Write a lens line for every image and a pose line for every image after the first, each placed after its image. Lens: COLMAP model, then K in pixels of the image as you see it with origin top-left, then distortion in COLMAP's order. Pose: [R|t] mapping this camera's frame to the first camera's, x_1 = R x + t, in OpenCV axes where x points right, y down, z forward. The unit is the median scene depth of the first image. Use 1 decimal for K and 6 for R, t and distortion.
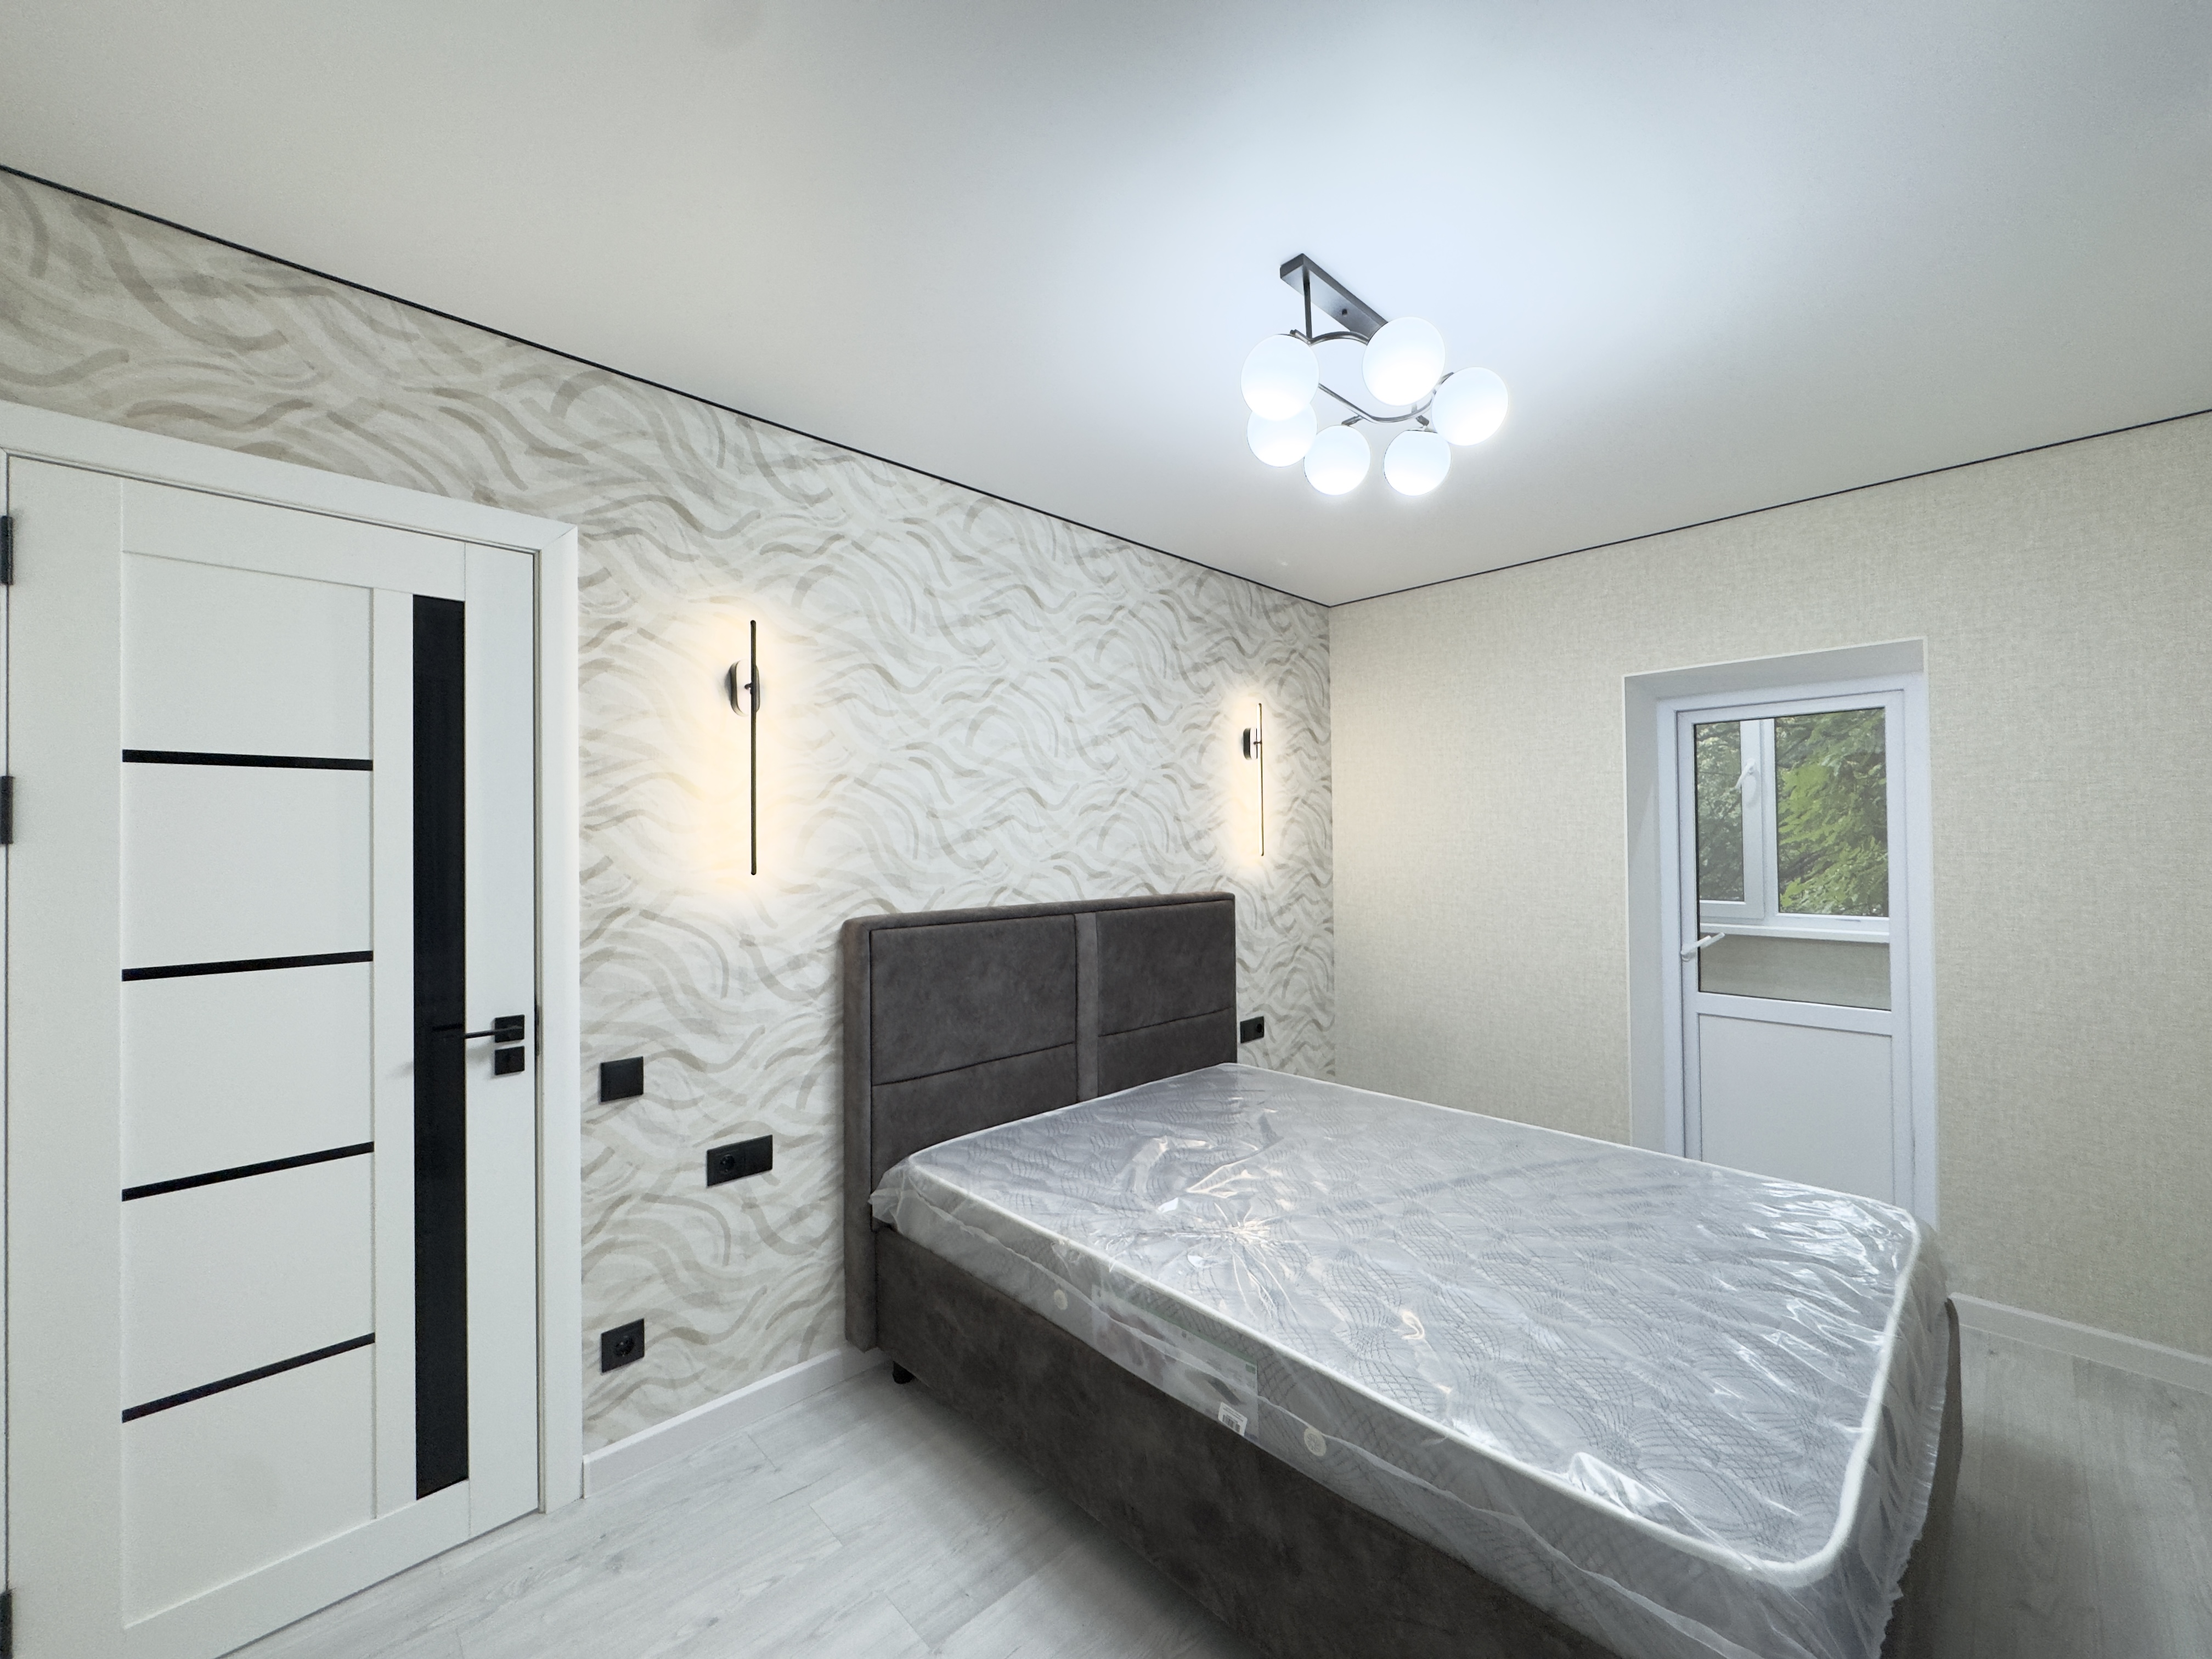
lens RADIAL K [[953.4, 0, 1108.5], [0, 953.4, 848.3], [0, 0, 1]] dist [-0.001068, 0.000013]
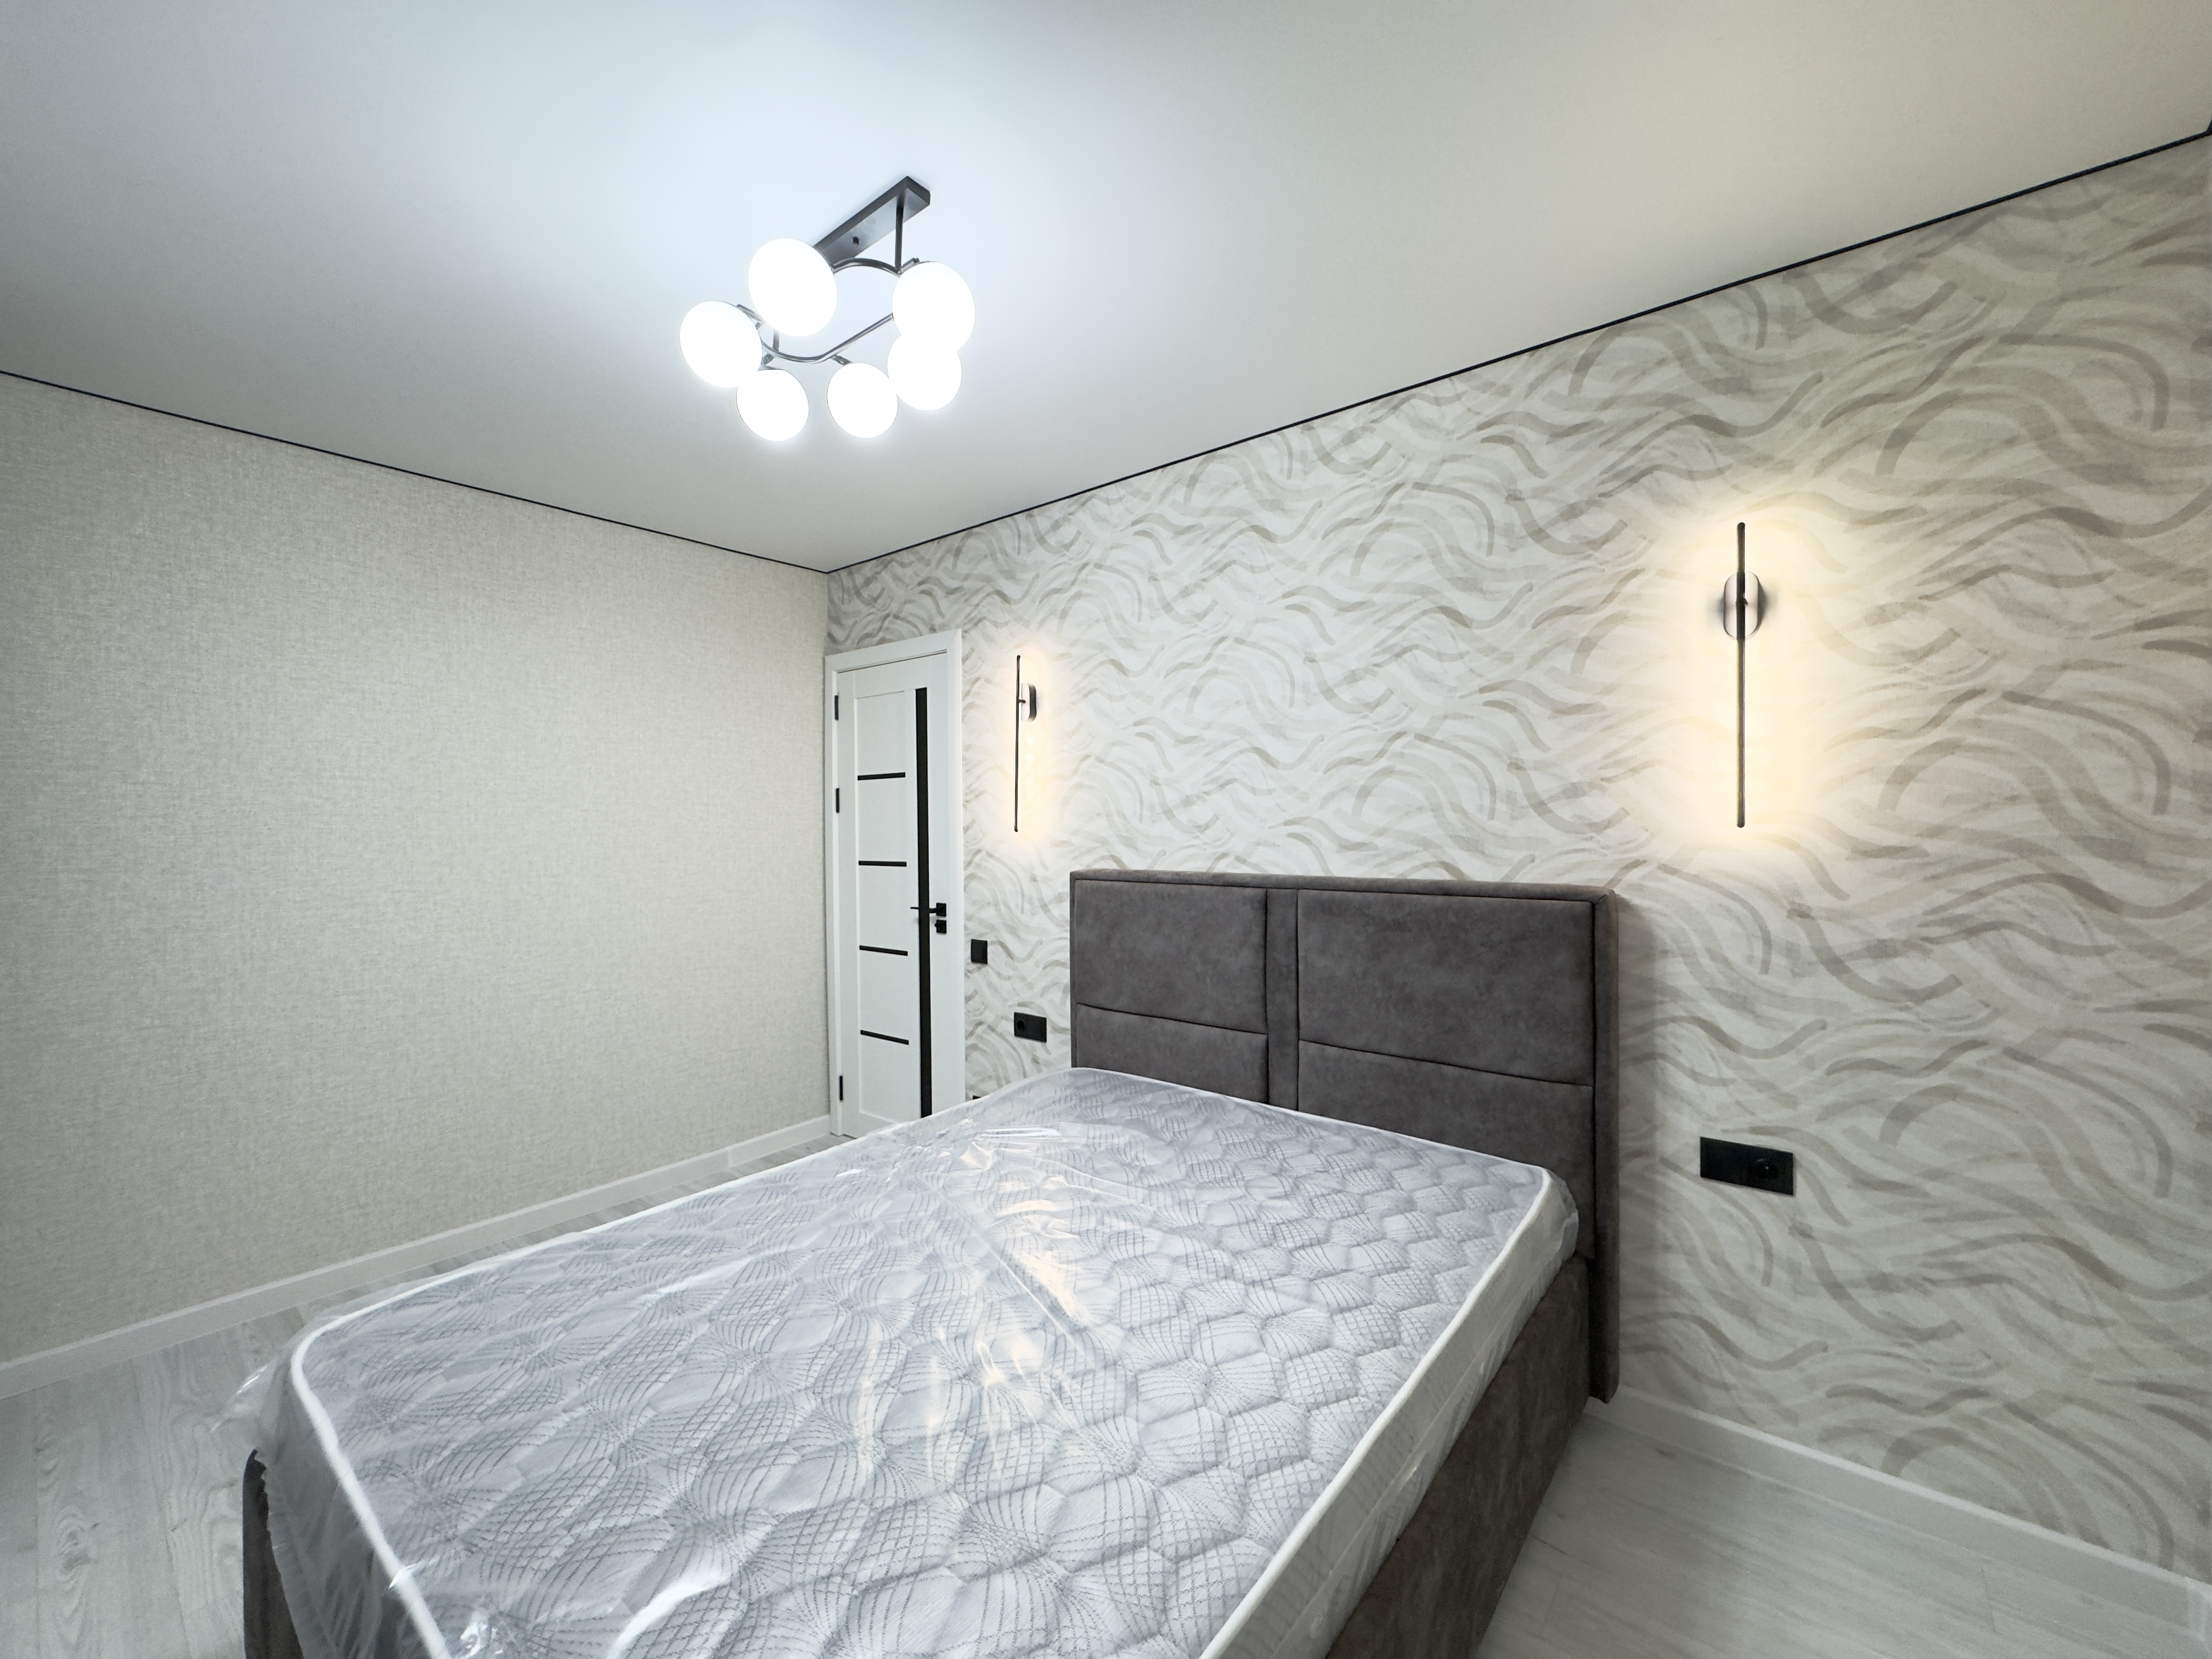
lens RADIAL K [[886.6, 0, 1108.1], [0, 886.6, 821.6], [0, 0, 1]] dist [0.000944, 0.000504]
pose [[0.079935, 0.021875, -0.996560, 0.707277], [0.014012, 0.999636, 0.023066, -0.012593], [0.996702, -0.015808, 0.079600, 0.740141]]
